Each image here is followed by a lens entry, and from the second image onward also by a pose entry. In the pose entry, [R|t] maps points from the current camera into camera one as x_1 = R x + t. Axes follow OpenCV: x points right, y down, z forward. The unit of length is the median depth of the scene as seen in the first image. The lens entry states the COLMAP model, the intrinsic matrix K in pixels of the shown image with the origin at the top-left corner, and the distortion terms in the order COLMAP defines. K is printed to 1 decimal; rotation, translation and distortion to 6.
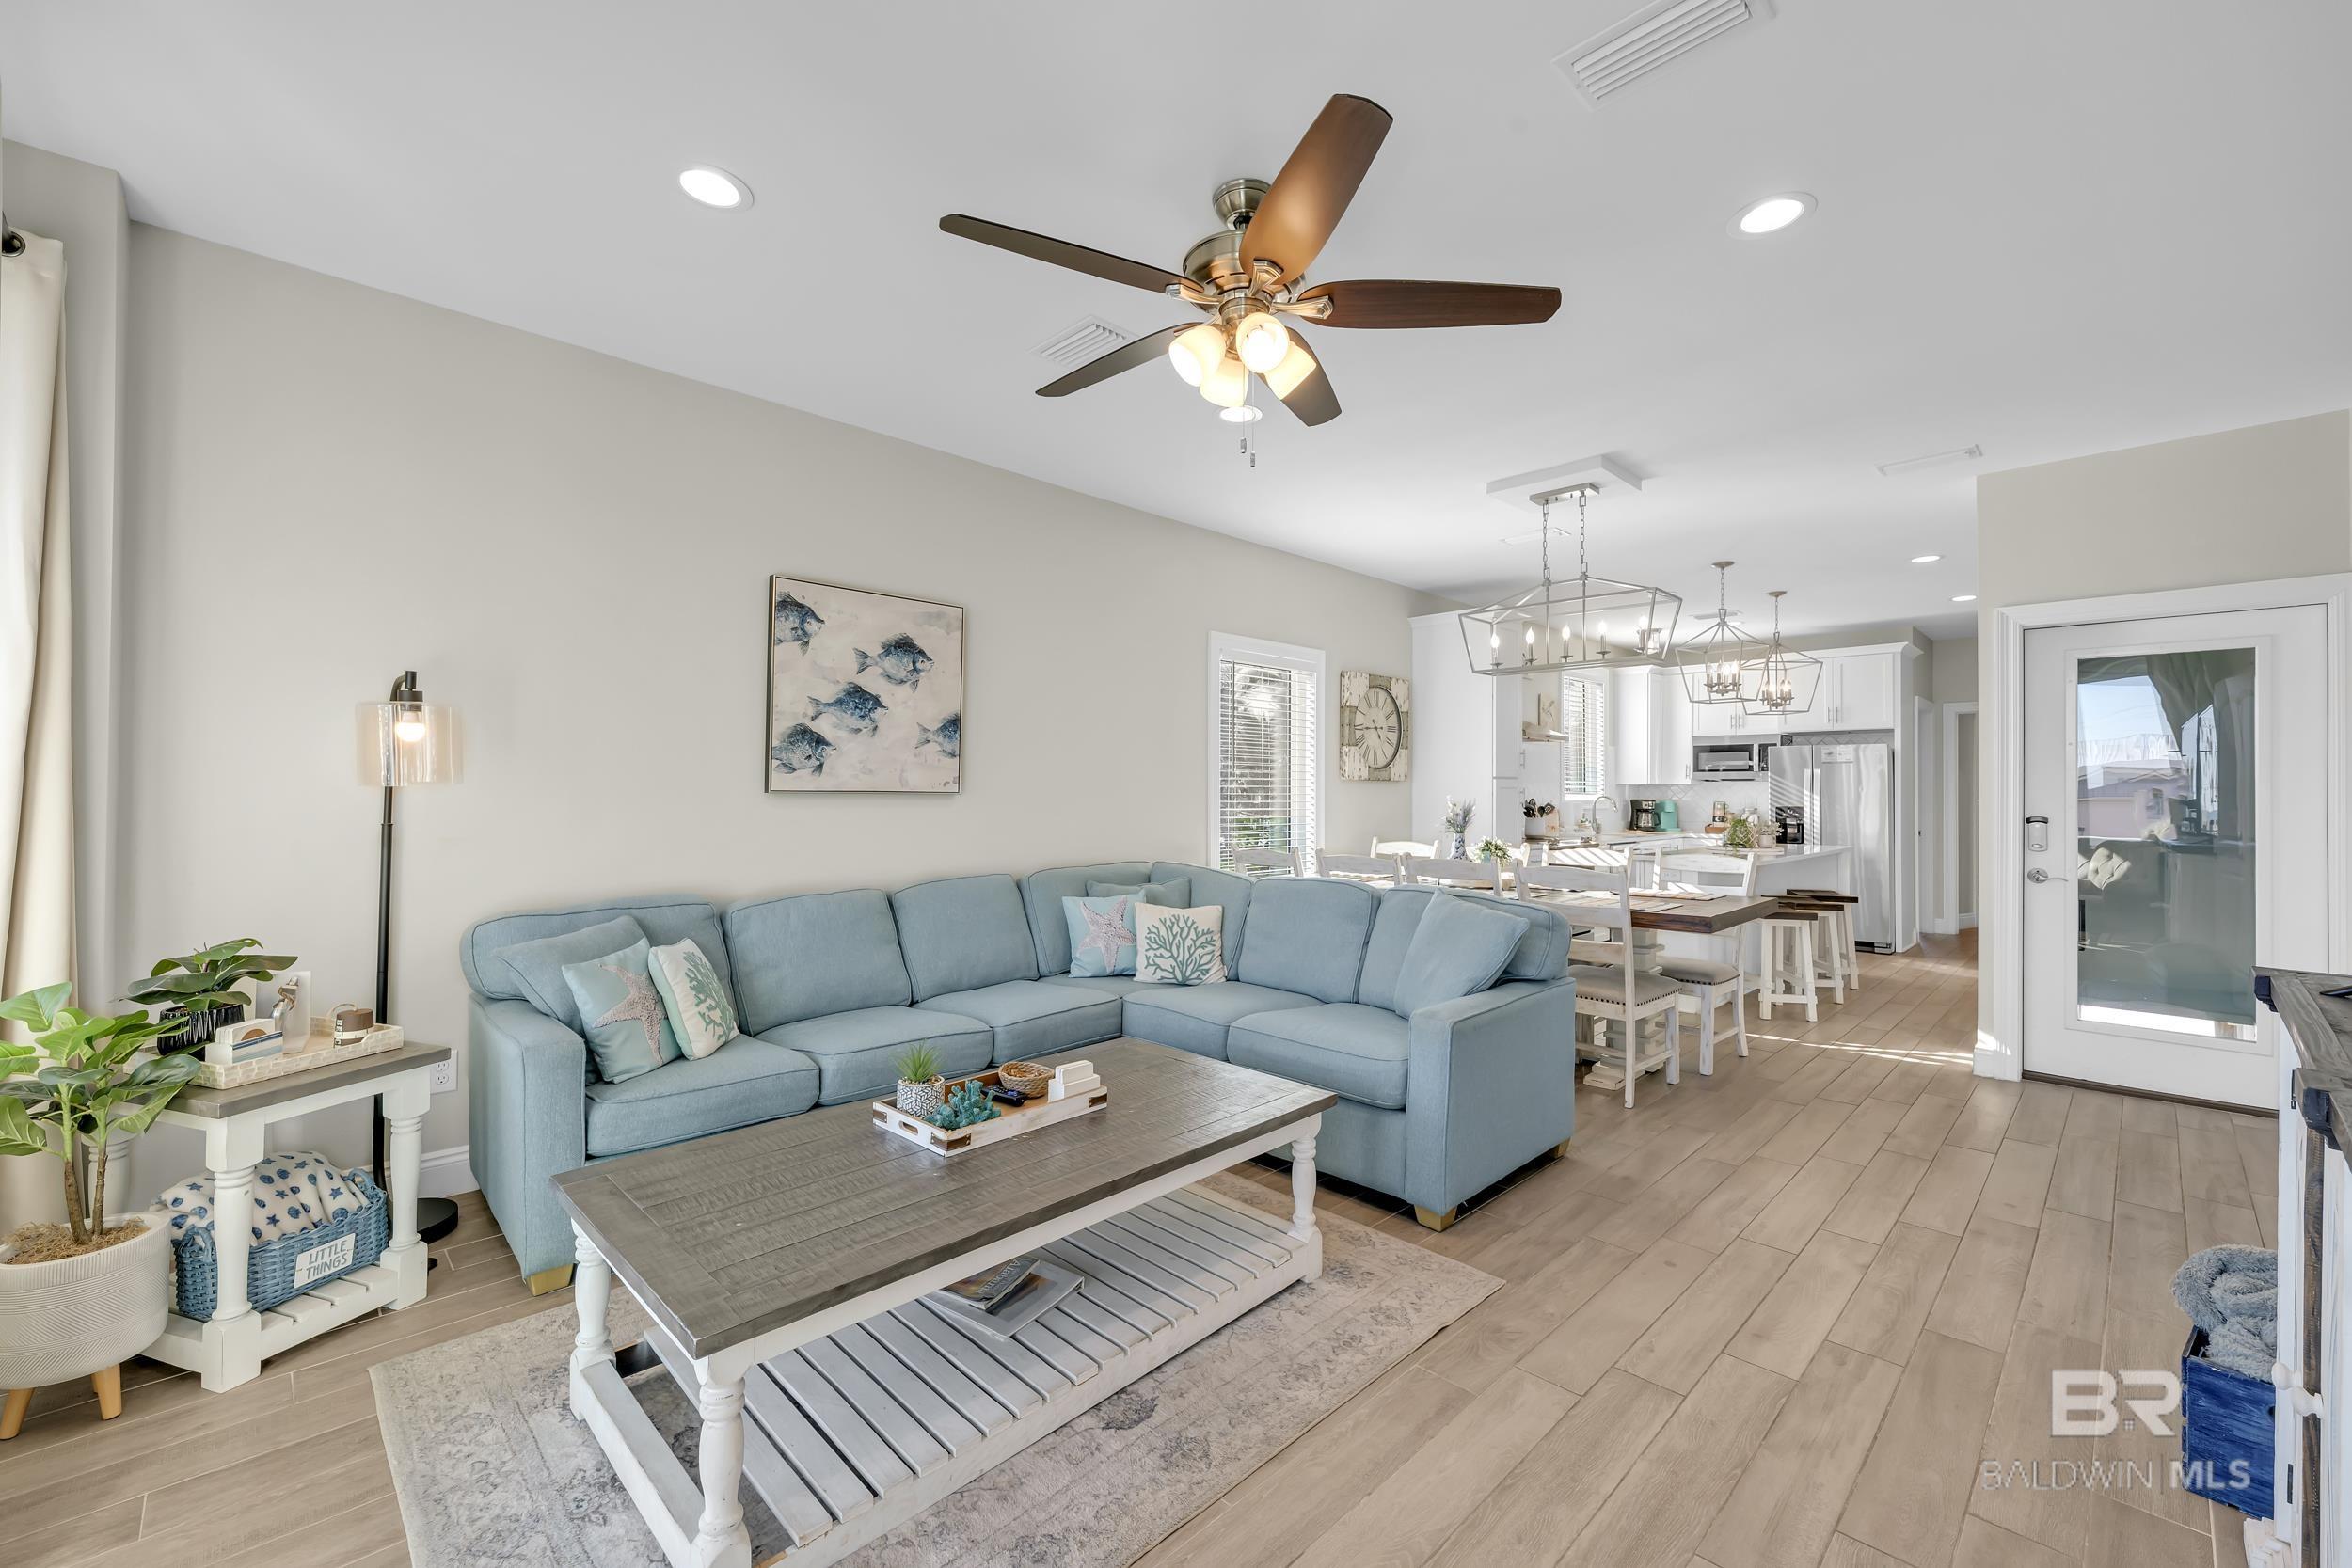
lens RADIAL K [[984.8, 0, 1176.0], [0, 984.8, 784.0], [0, 0, 1]] dist [0.002021, 0.000166]
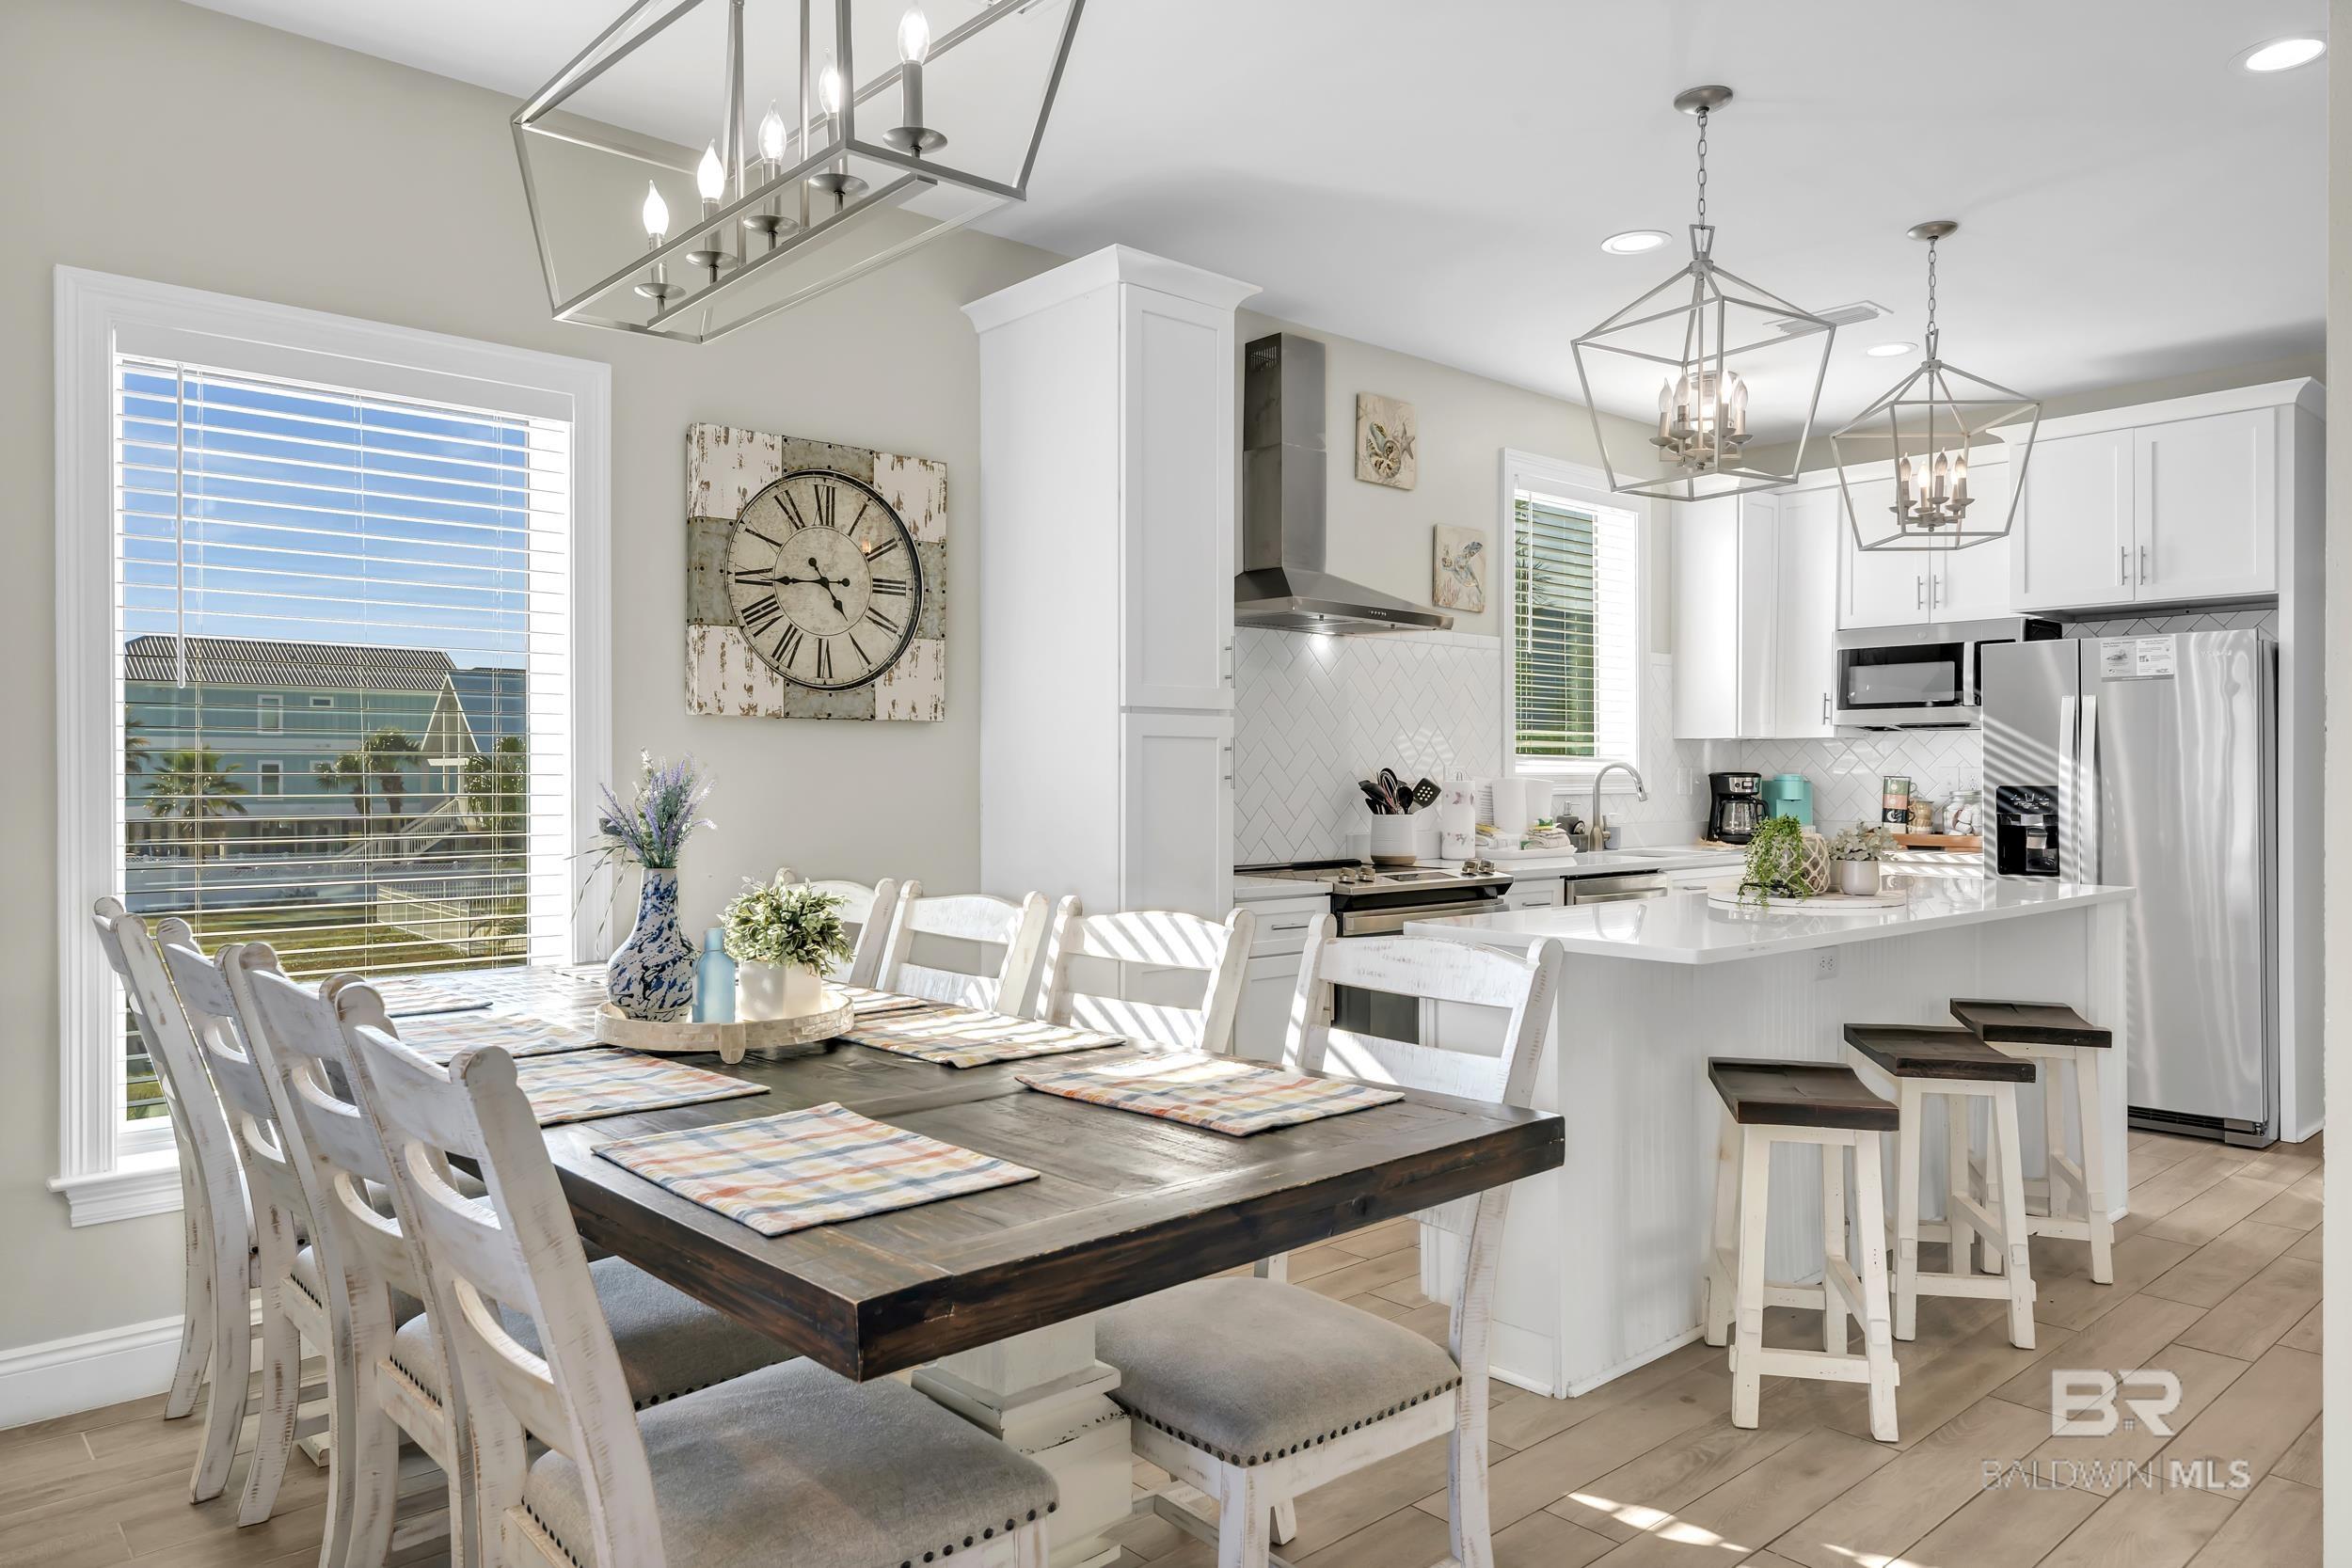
lens RADIAL K [[1554.8, 0, 1183.0], [0, 1554.8, 770.2], [0, 0, 1]] dist [0.011369, -0.003703]
pose [[0.998828, -0.003710, -0.048250, 0.438883], [0.004025, 0.999971, 0.006444, 0.015708], [0.048225, -0.006631, 0.998815, 0.474803]]
